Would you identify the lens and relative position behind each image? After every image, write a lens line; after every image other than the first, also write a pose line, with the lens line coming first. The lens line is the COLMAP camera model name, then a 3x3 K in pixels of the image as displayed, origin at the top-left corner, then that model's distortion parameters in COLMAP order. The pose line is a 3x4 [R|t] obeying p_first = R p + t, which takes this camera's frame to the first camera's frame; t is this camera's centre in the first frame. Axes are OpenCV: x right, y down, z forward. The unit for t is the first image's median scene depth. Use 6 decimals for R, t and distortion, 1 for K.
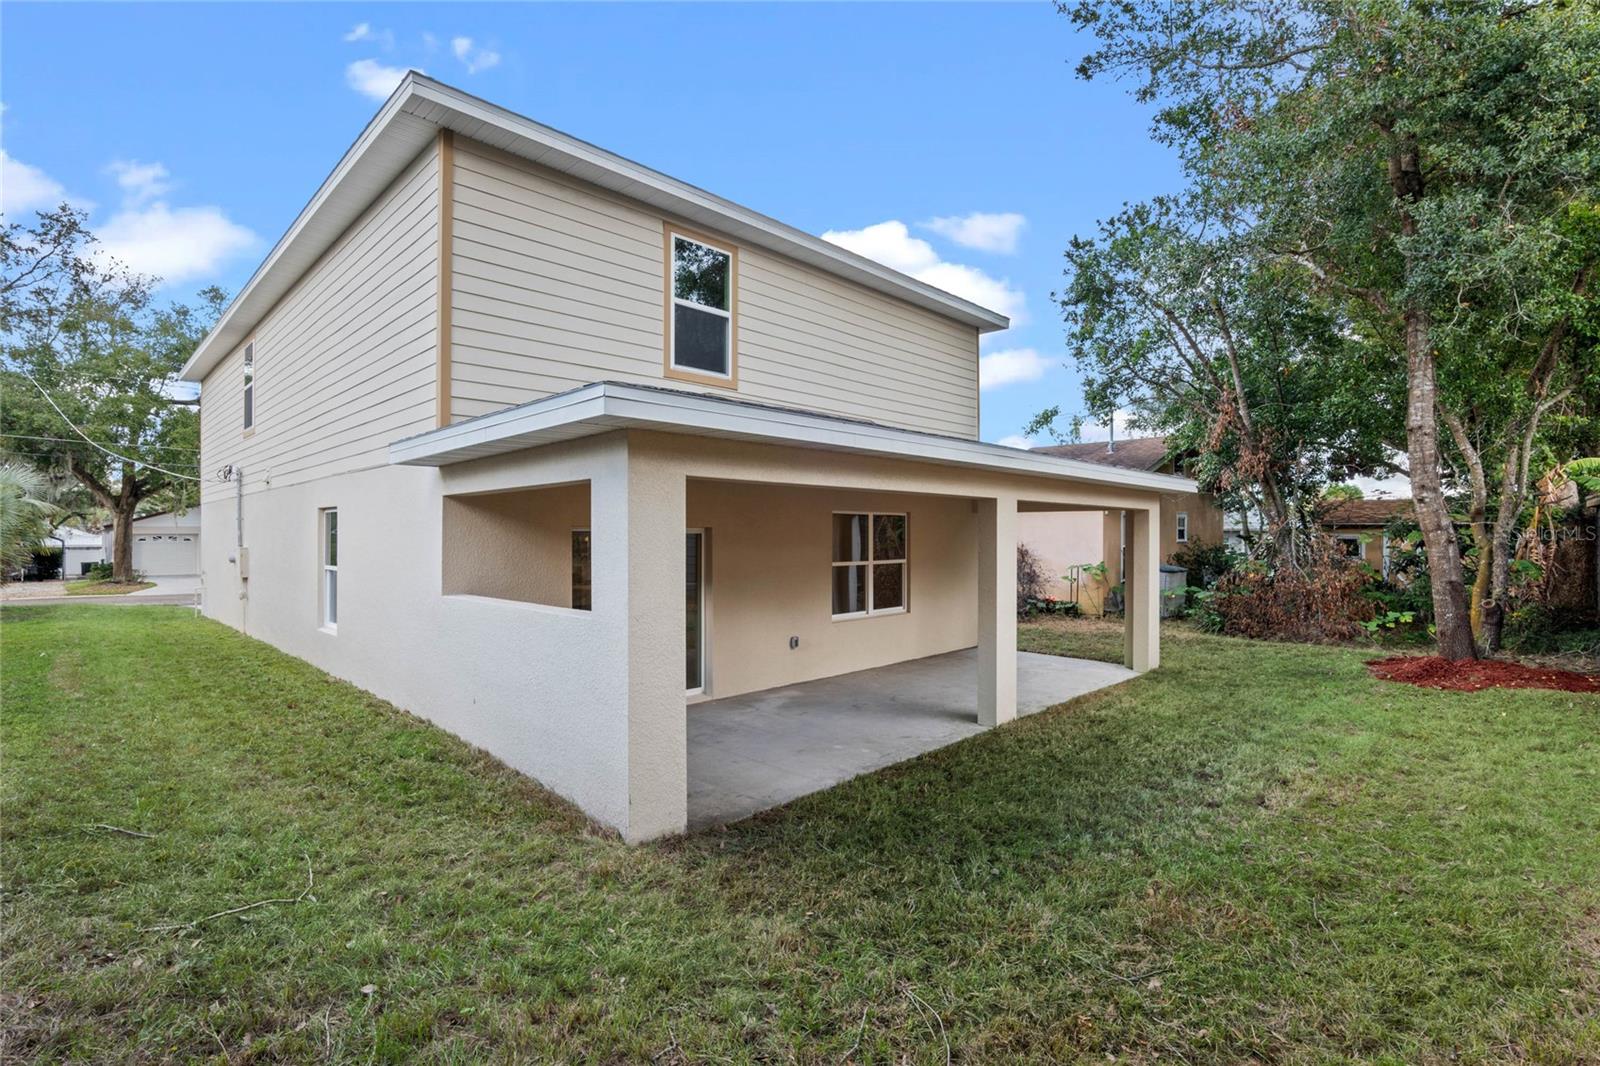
lens RADIAL K [[712.5, 0, 812.1], [0, 712.5, 528.5], [0, 0, 1]] dist [-0.020119, 0.005902]
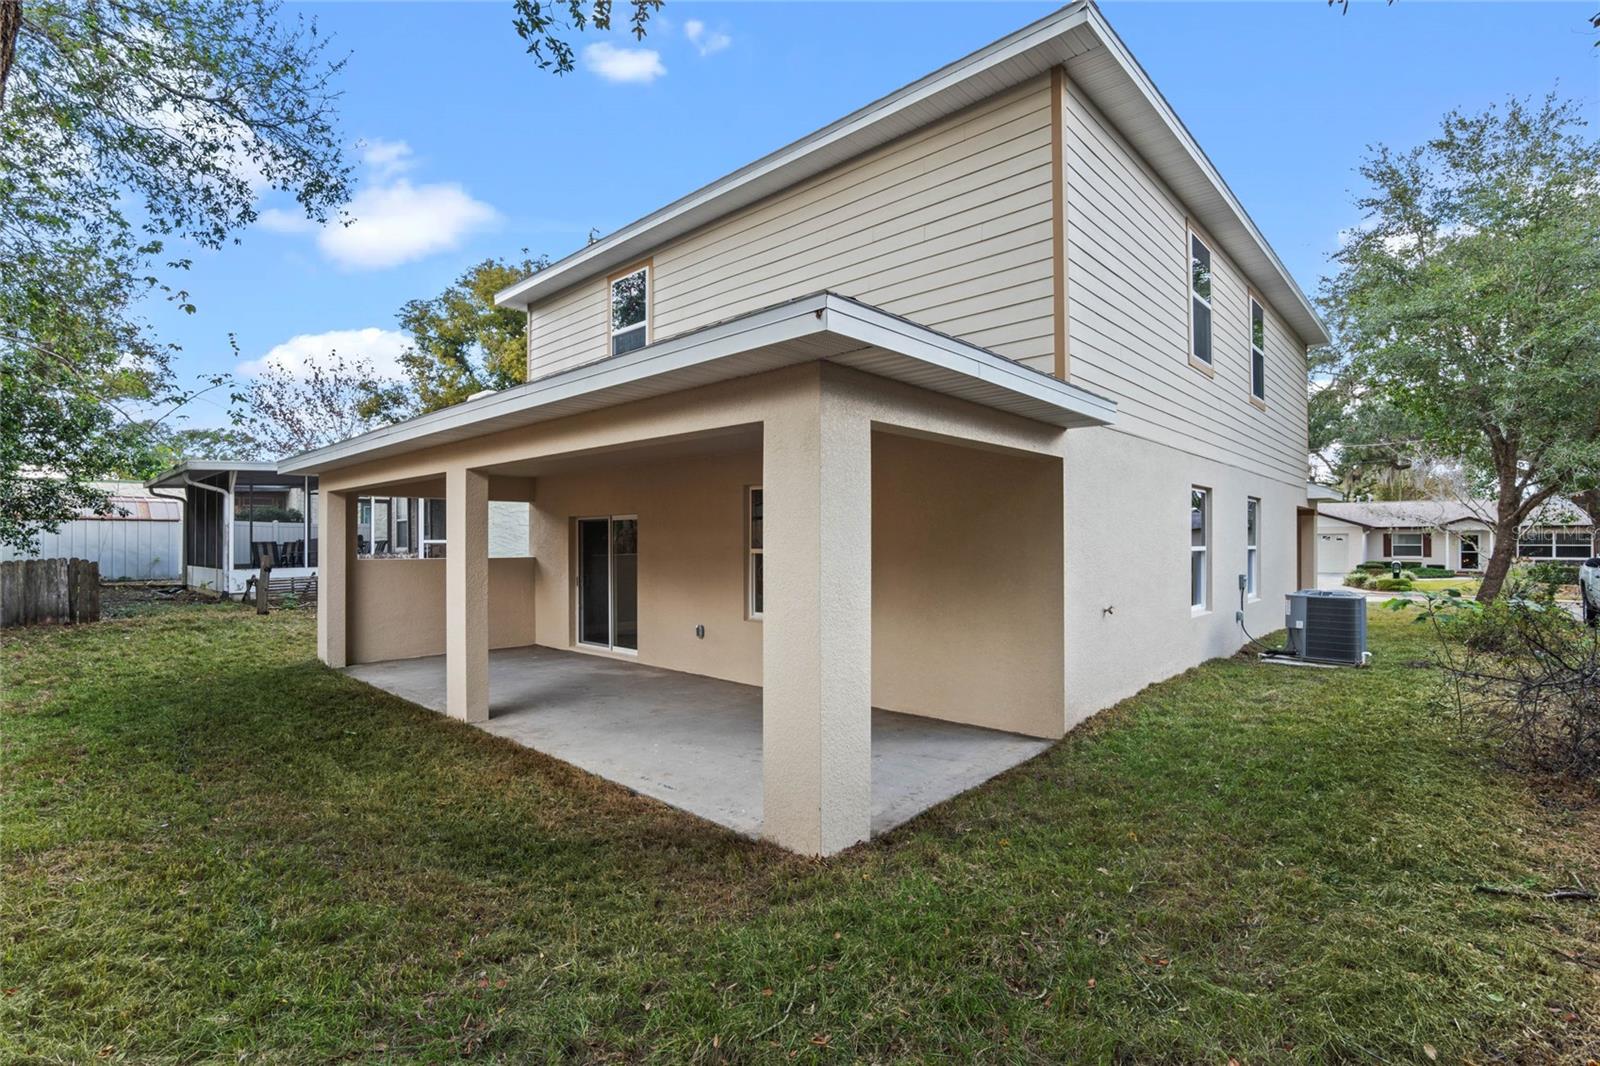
lens RADIAL K [[740.0, 0, 808.8], [0, 740.0, 536.1], [0, 0, 1]] dist [-0.023119, 0.007534]
pose [[-0.002799, -0.006975, -0.999972, 1.035773], [0.016140, 0.999845, -0.007019, 0.045981], [0.999866, -0.016159, -0.002686, 1.242971]]
